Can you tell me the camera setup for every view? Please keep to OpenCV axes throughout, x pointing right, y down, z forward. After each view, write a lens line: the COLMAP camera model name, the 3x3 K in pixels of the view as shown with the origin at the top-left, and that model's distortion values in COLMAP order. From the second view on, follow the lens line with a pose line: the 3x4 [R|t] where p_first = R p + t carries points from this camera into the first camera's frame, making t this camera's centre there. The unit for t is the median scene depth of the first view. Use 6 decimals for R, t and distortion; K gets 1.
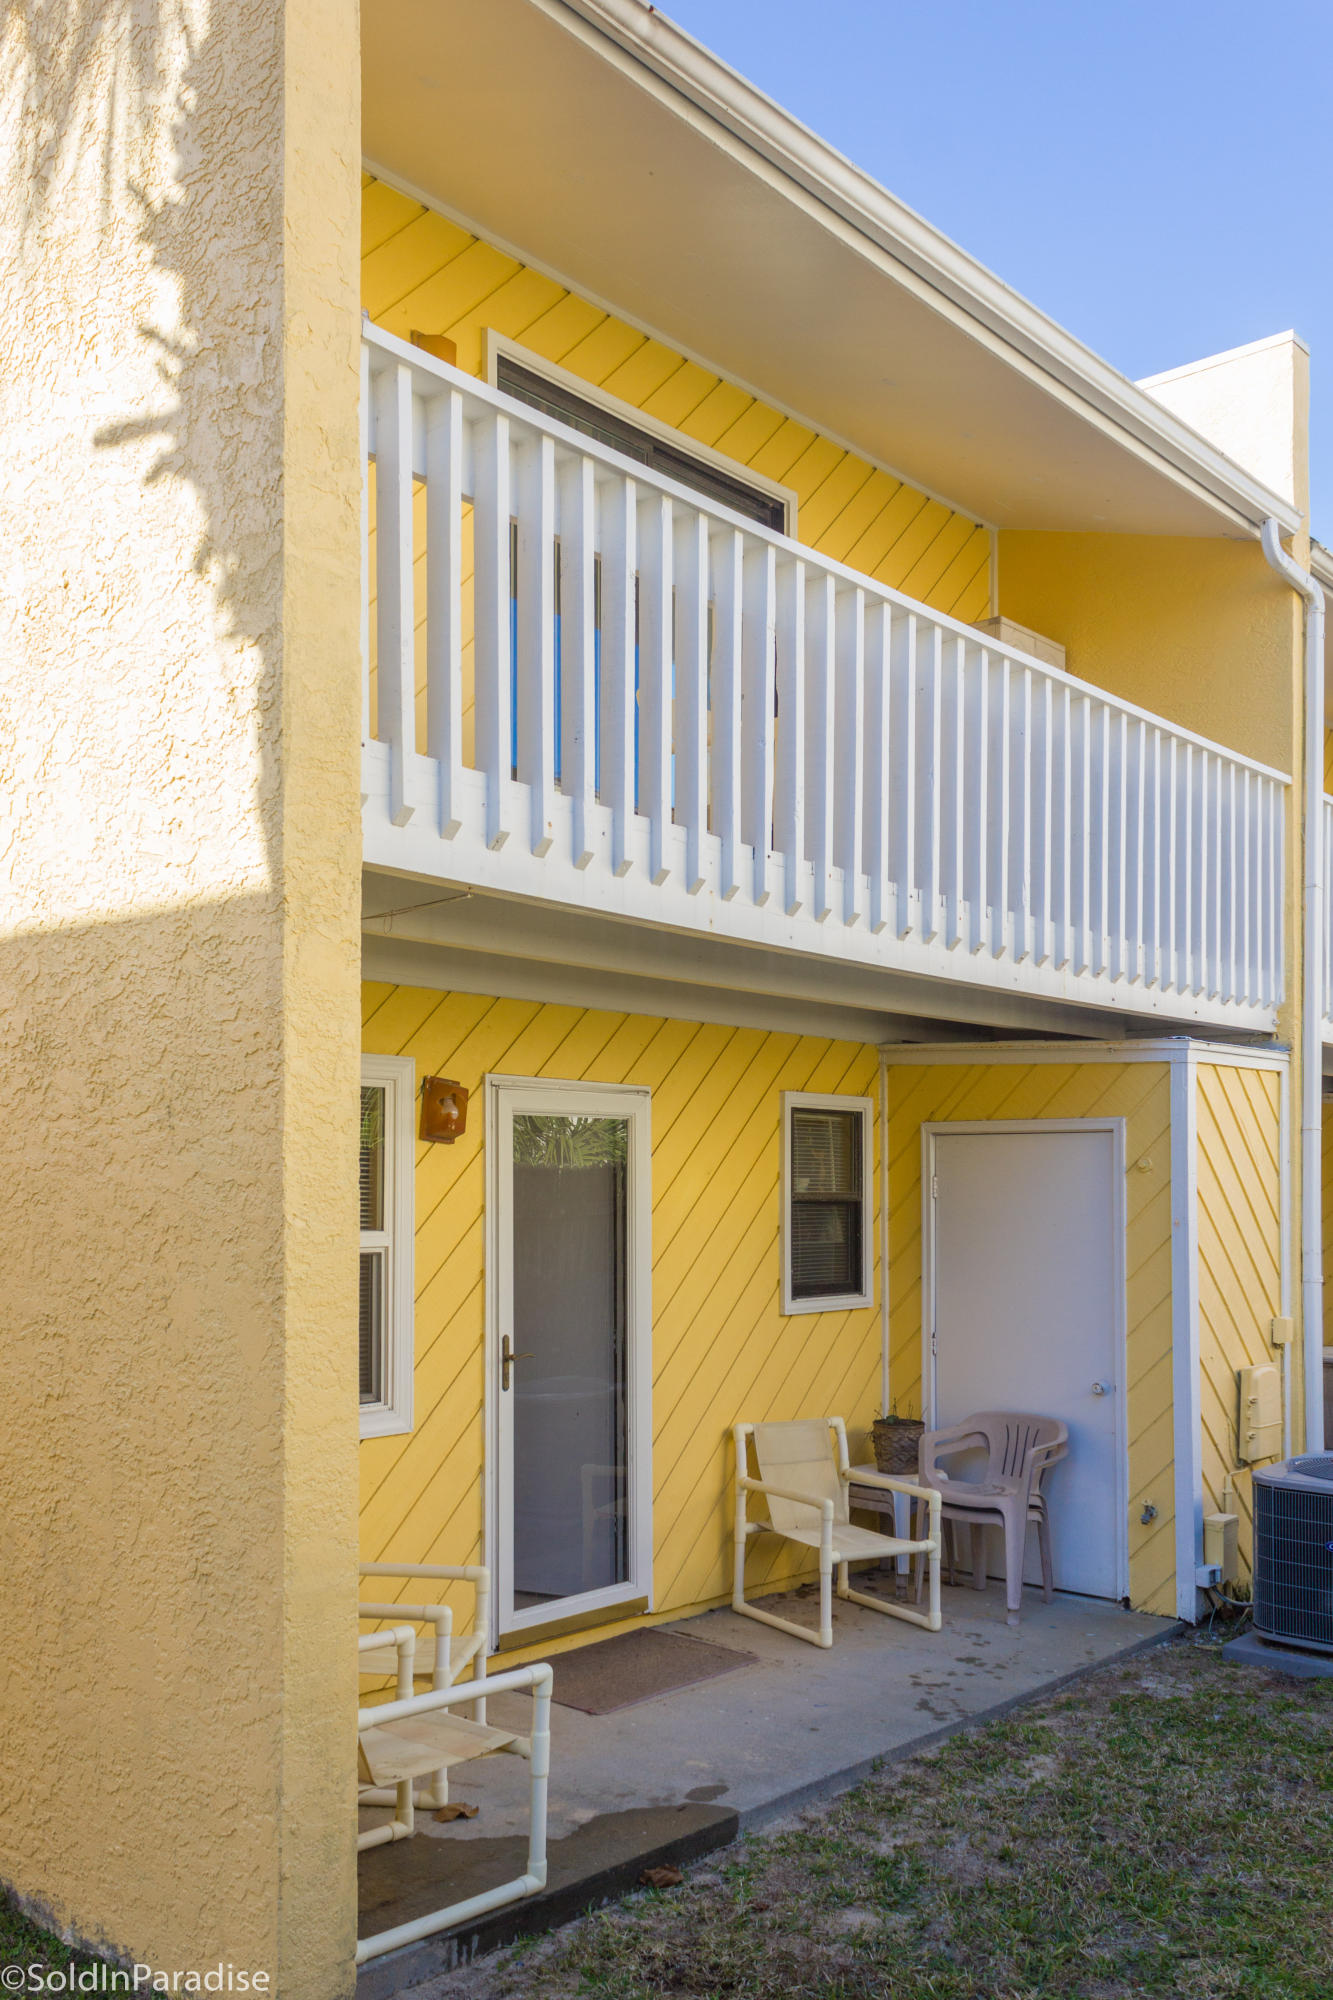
lens RADIAL K [[1734.7, 0, 667.4], [0, 1734.7, 1034.5], [0, 0, 1]] dist [0.126552, -0.097543]
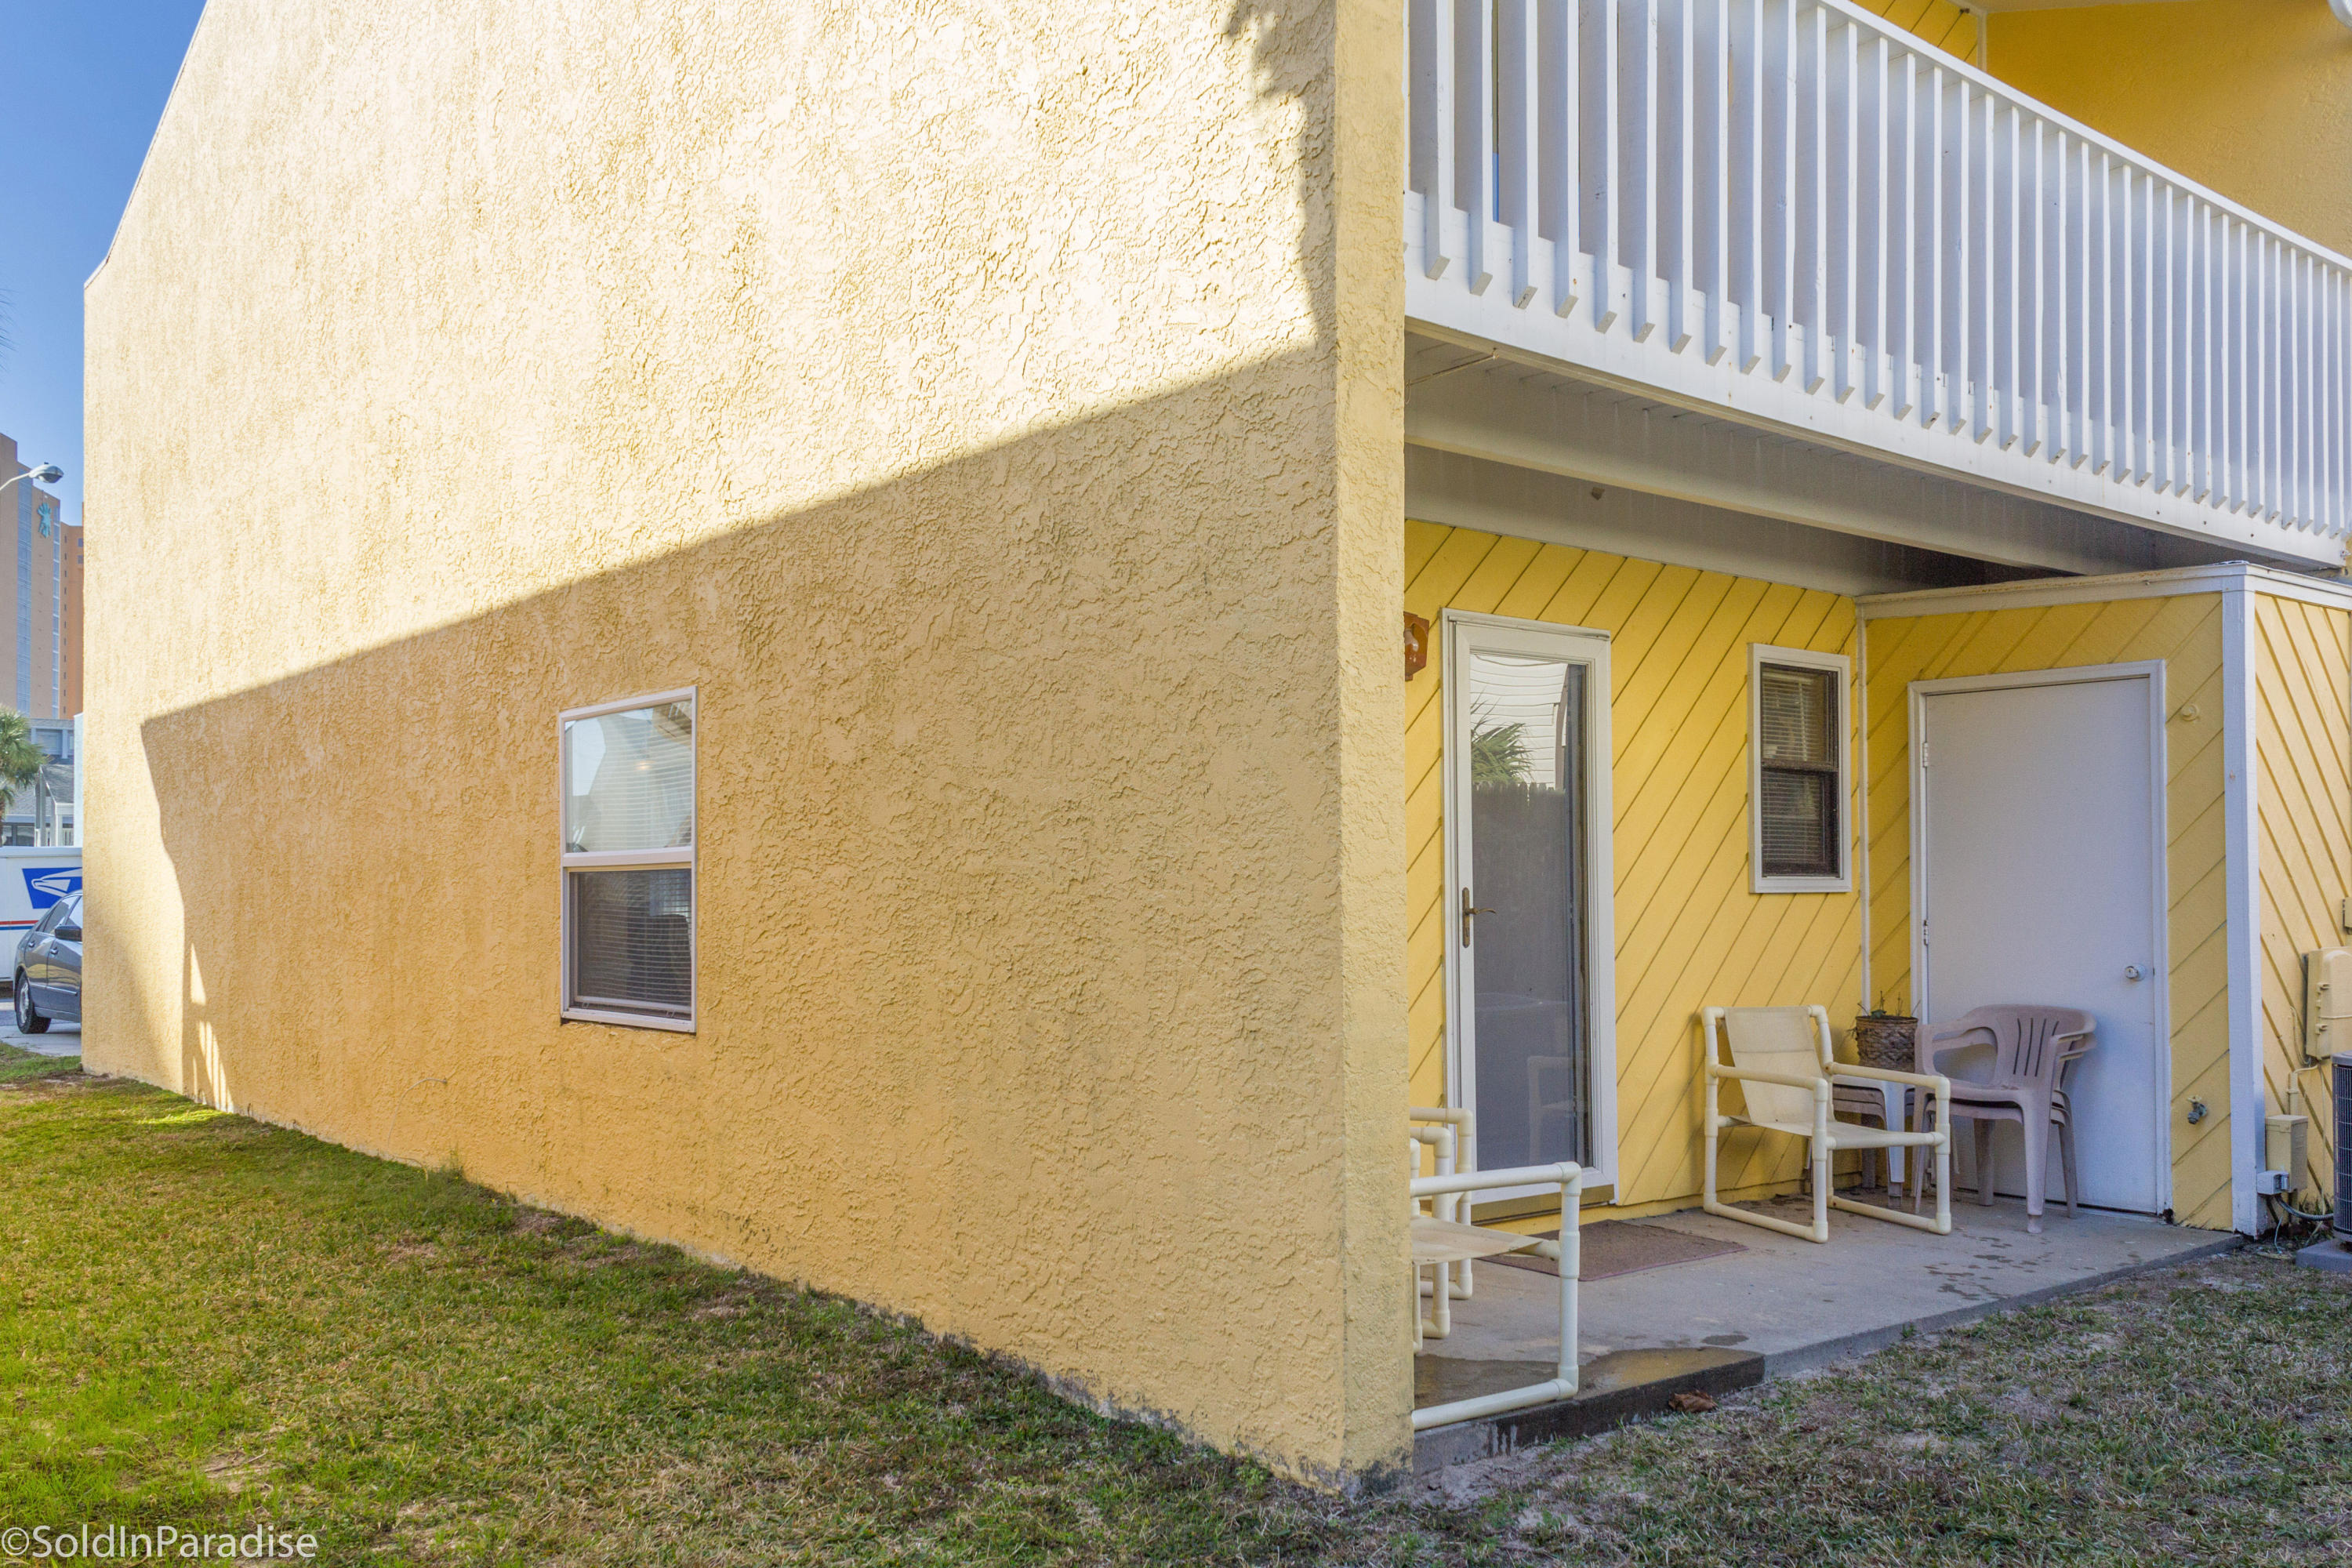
lens RADIAL K [[2040.1, 0, 1124.6], [0, 2040.1, 782.5], [0, 0, 1]] dist [0.126552, -0.097543]
pose [[0.989774, -0.015156, -0.141838, -0.147337], [0.014379, 0.999875, -0.006505, 0.150517], [0.141919, 0.004399, 0.989869, -0.153519]]
